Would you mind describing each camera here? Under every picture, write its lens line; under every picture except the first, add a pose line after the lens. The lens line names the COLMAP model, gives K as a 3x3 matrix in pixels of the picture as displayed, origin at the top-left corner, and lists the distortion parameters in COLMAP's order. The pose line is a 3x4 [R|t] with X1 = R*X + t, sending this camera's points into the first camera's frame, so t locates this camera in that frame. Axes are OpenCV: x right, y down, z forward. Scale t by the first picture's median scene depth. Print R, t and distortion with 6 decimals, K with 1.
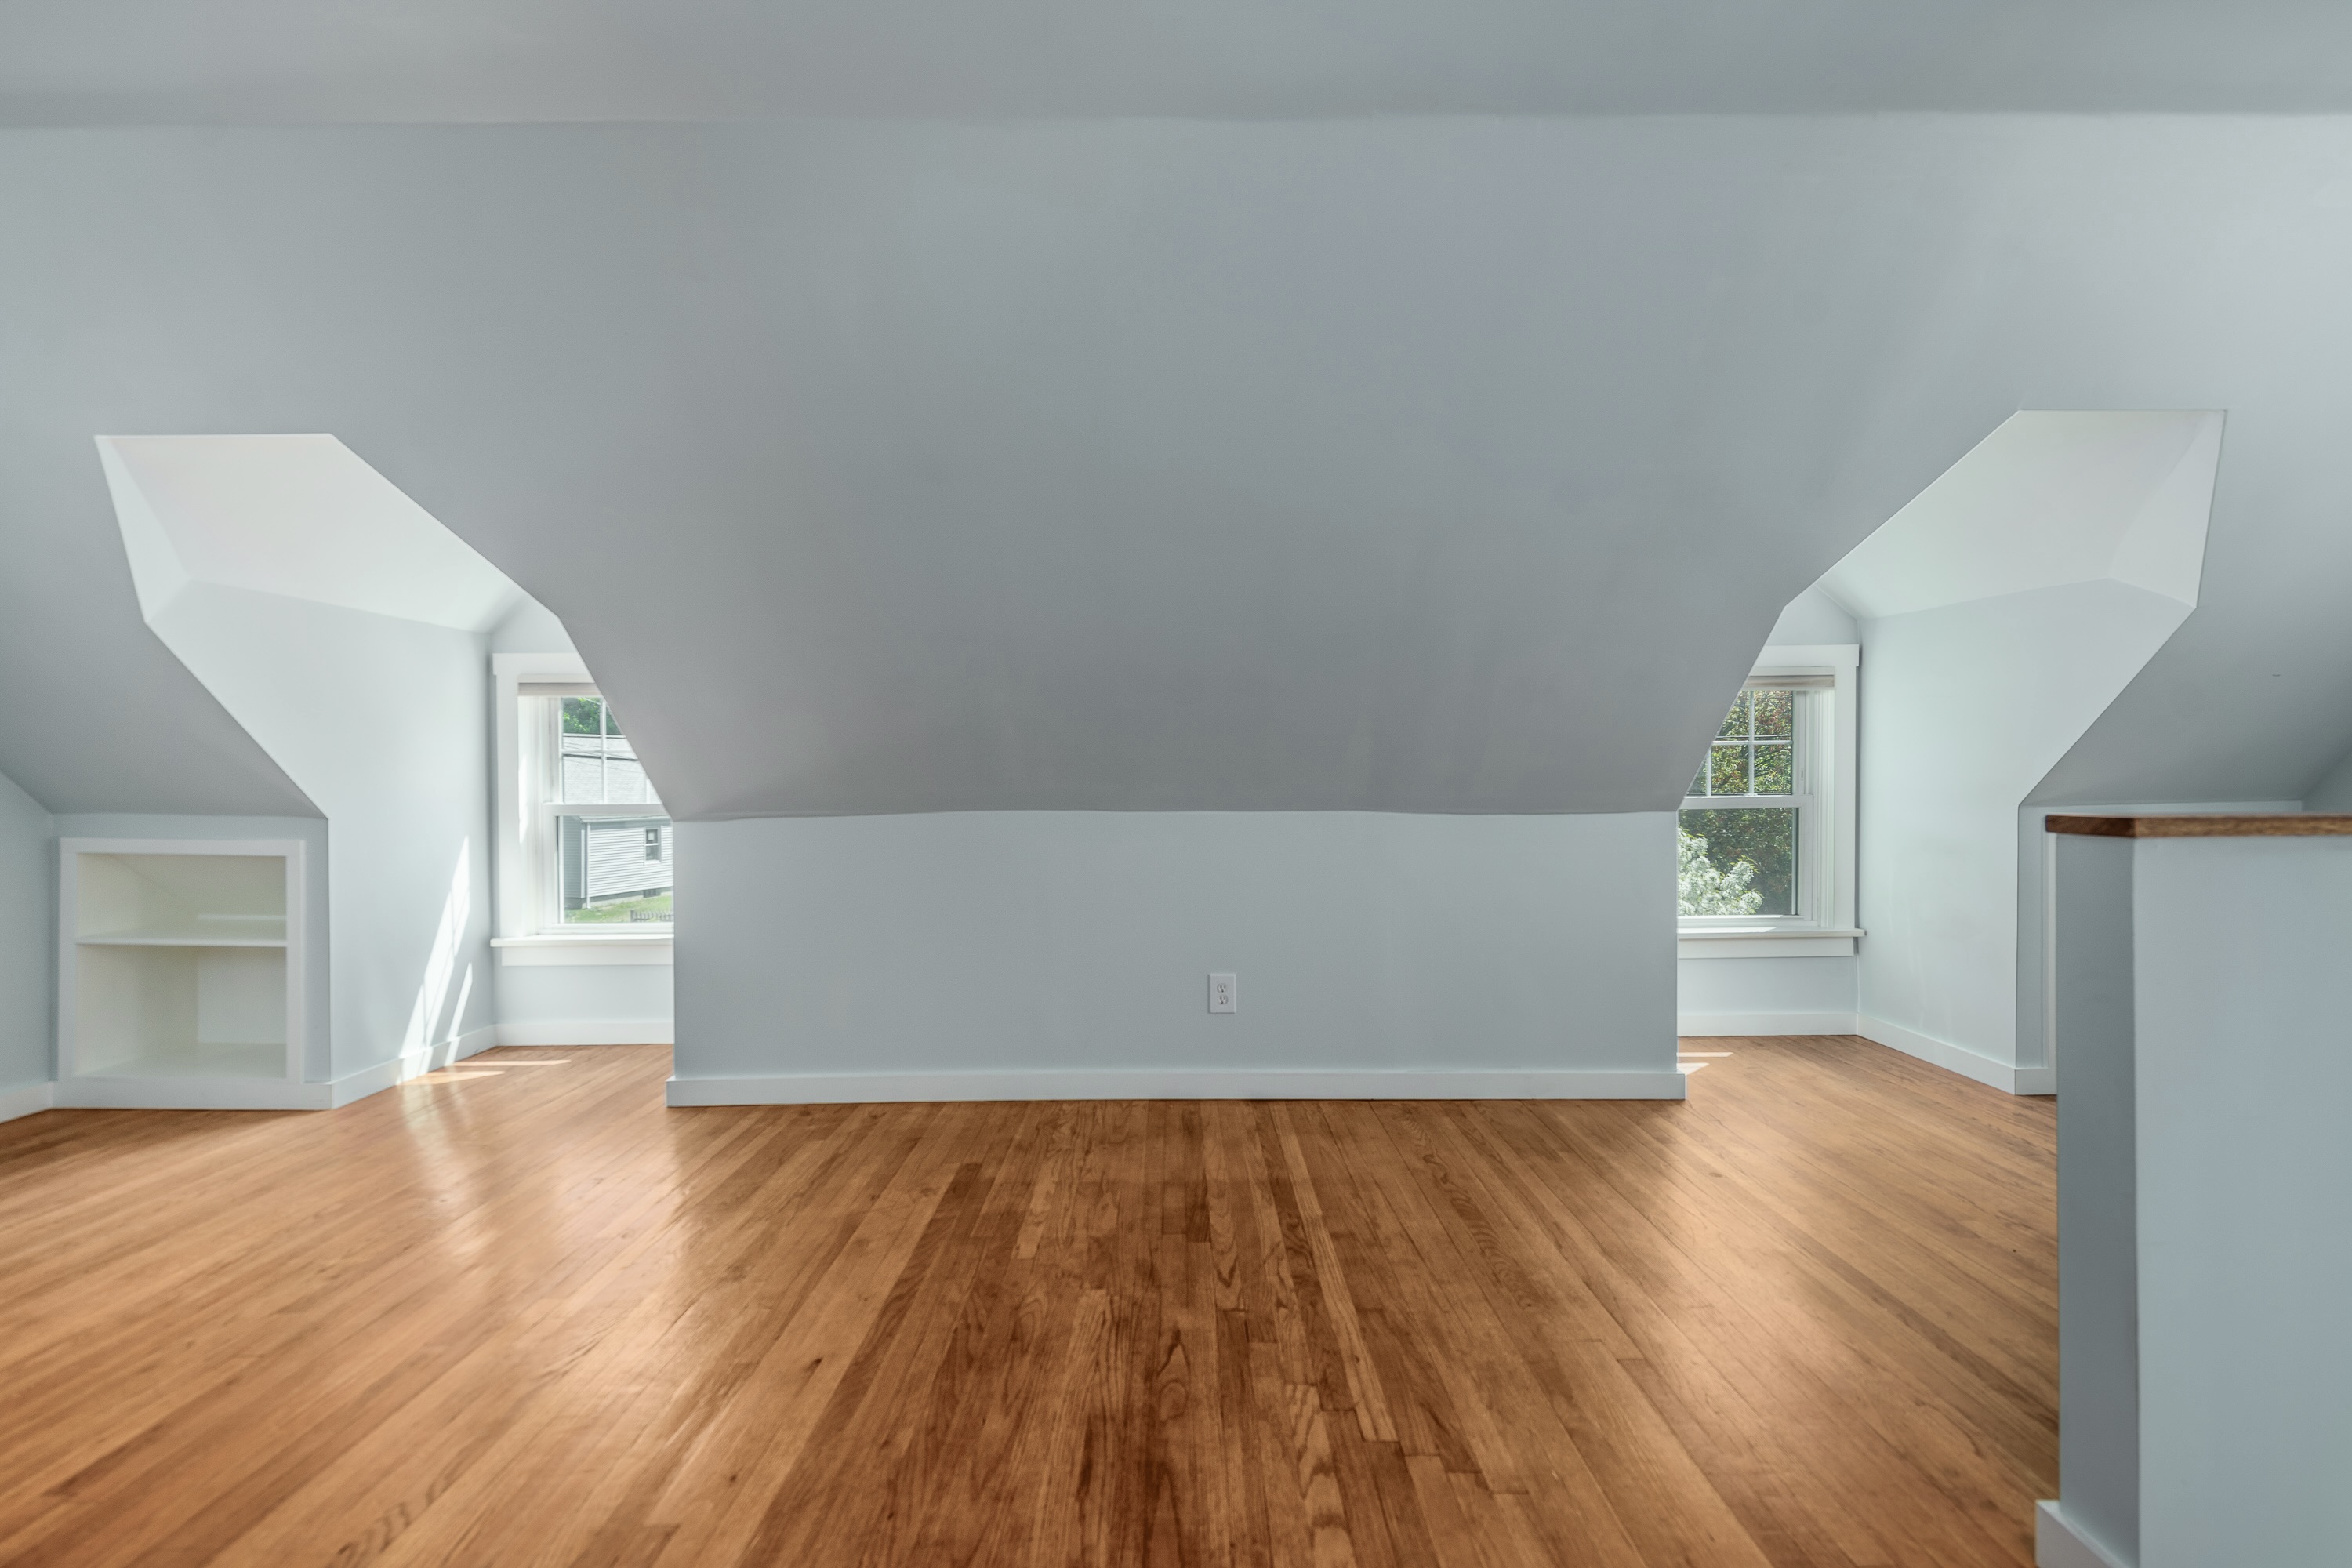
lens RADIAL K [[1024.5, 0, 1185.9], [0, 1024.5, 773.2], [0, 0, 1]] dist [-0.001573, -0.000103]
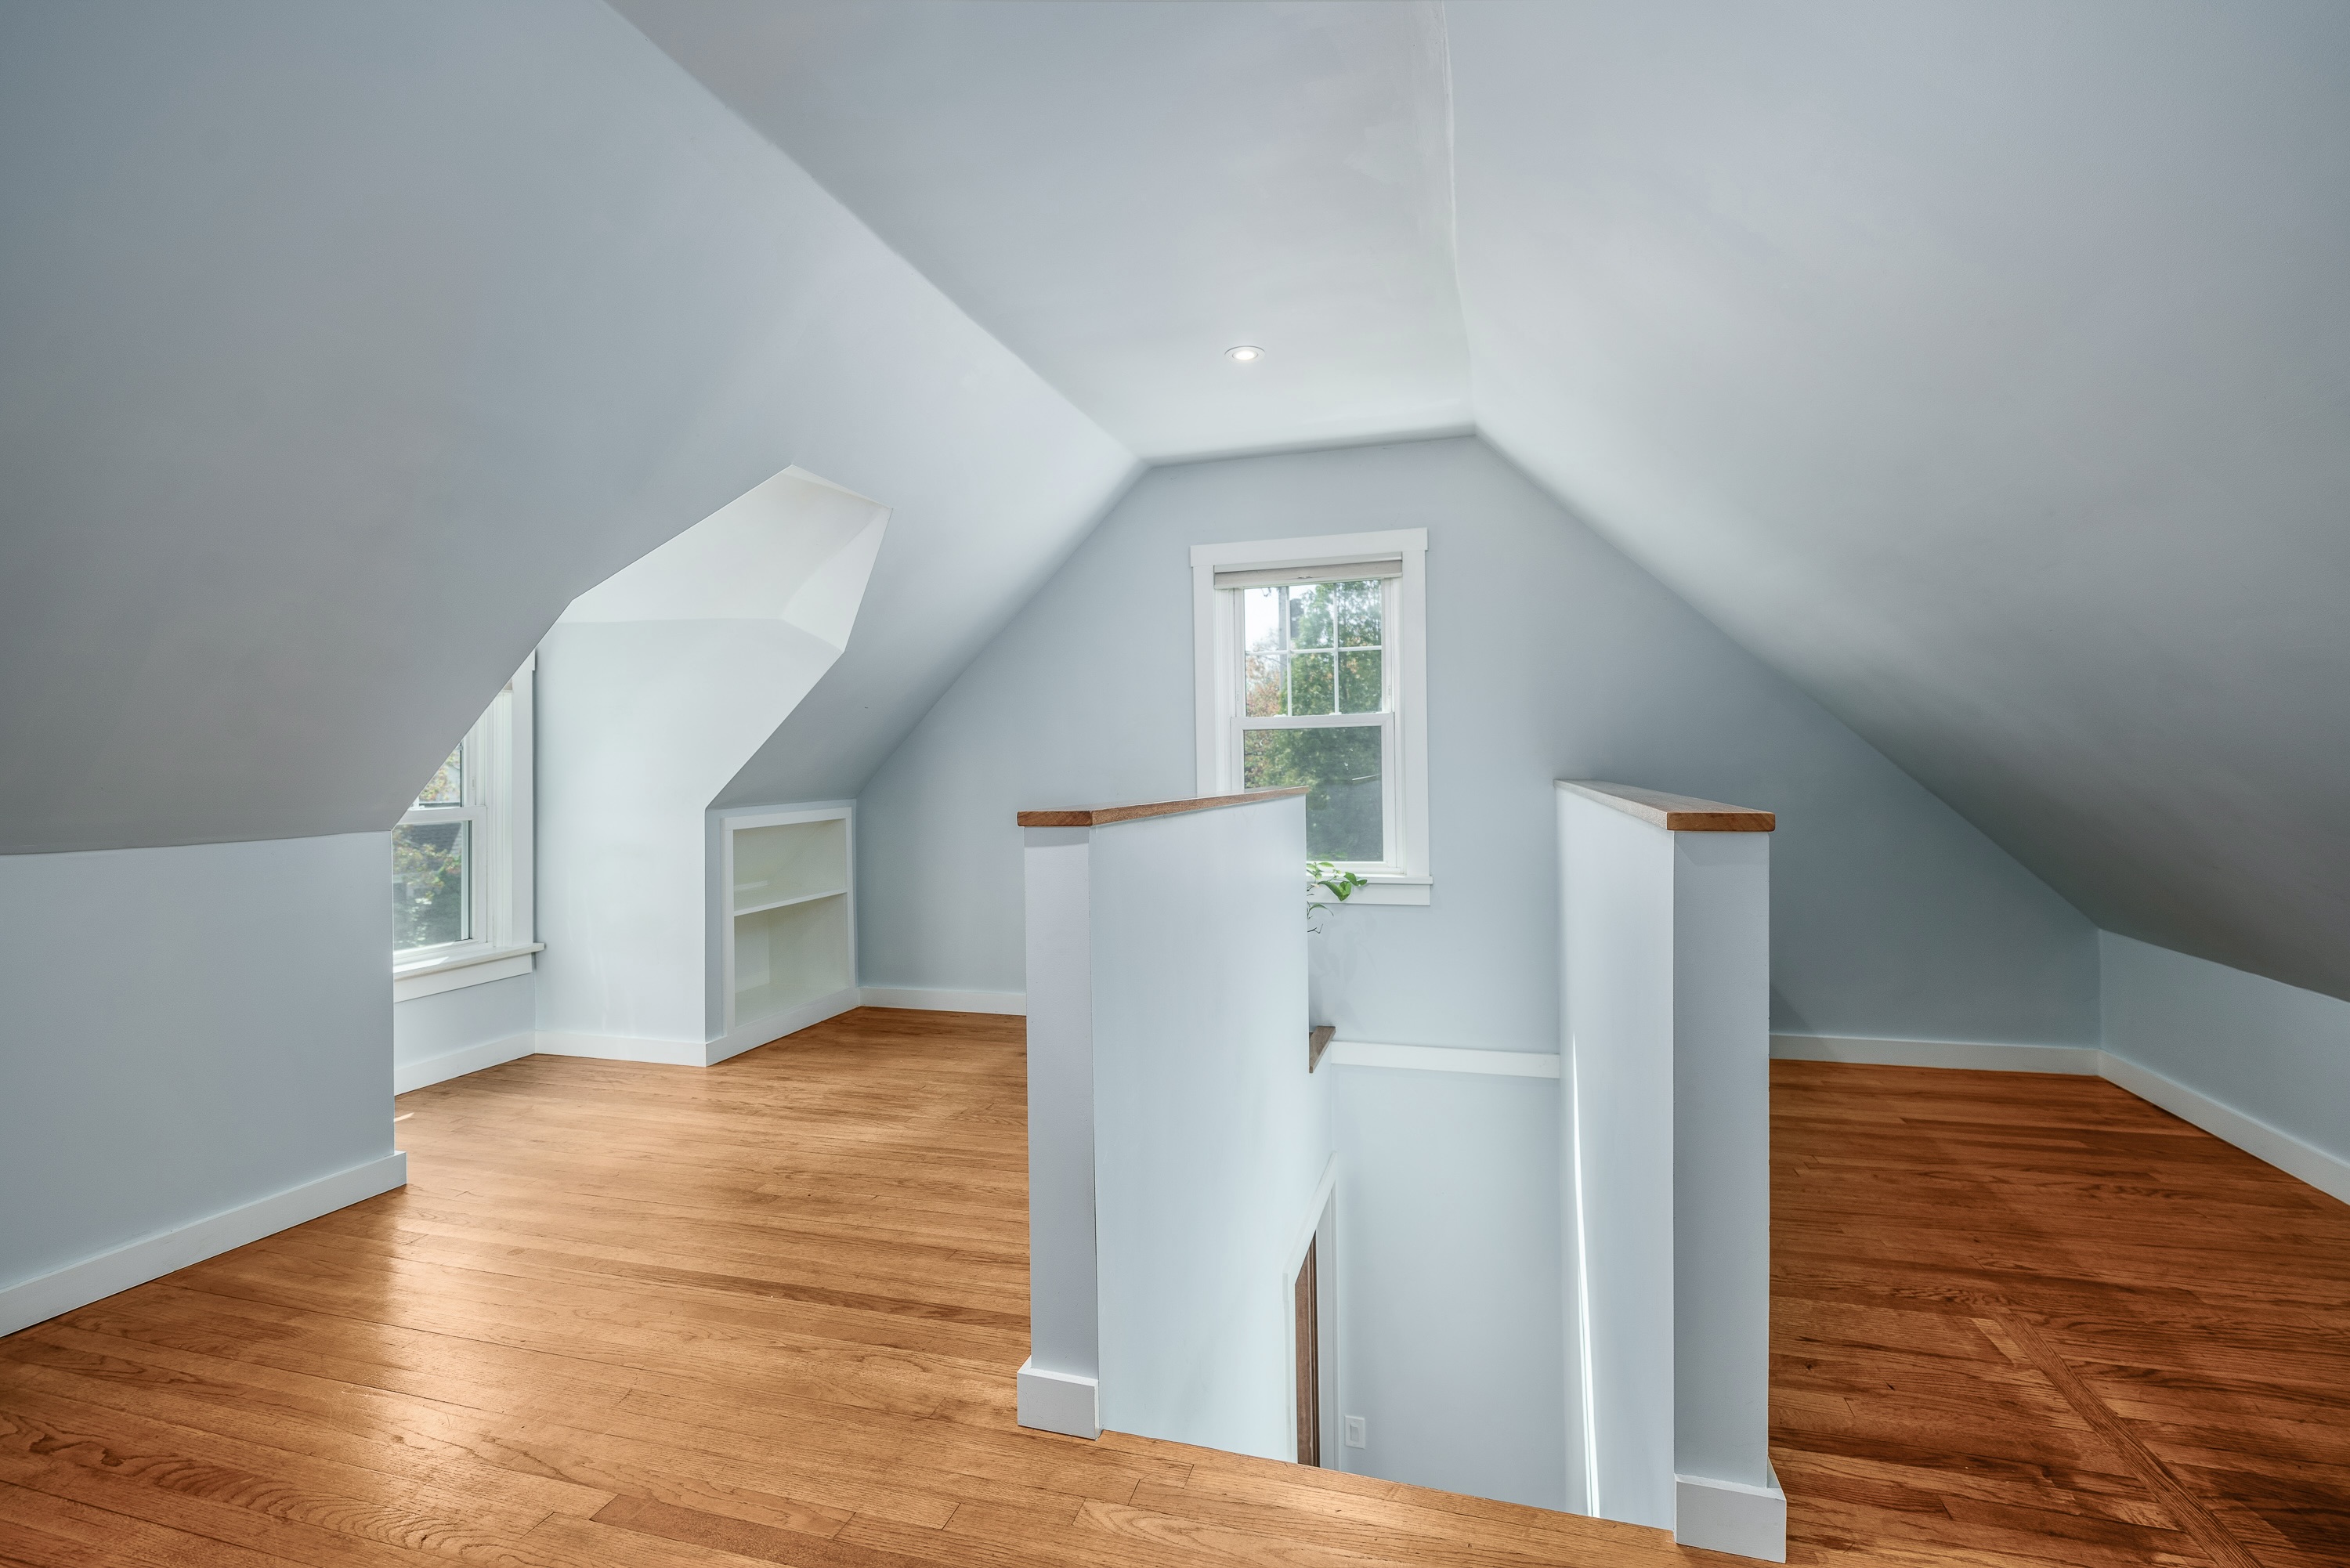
lens RADIAL K [[1023.5, 0, 1184.9], [0, 1023.5, 773.2], [0, 0, 1]] dist [-0.001573, -0.000103]
pose [[0.297855, -0.003835, 0.954604, -0.116158], [0.011880, 0.999929, 0.000310, -0.001517], [-0.954537, 0.011249, 0.297879, 0.183644]]
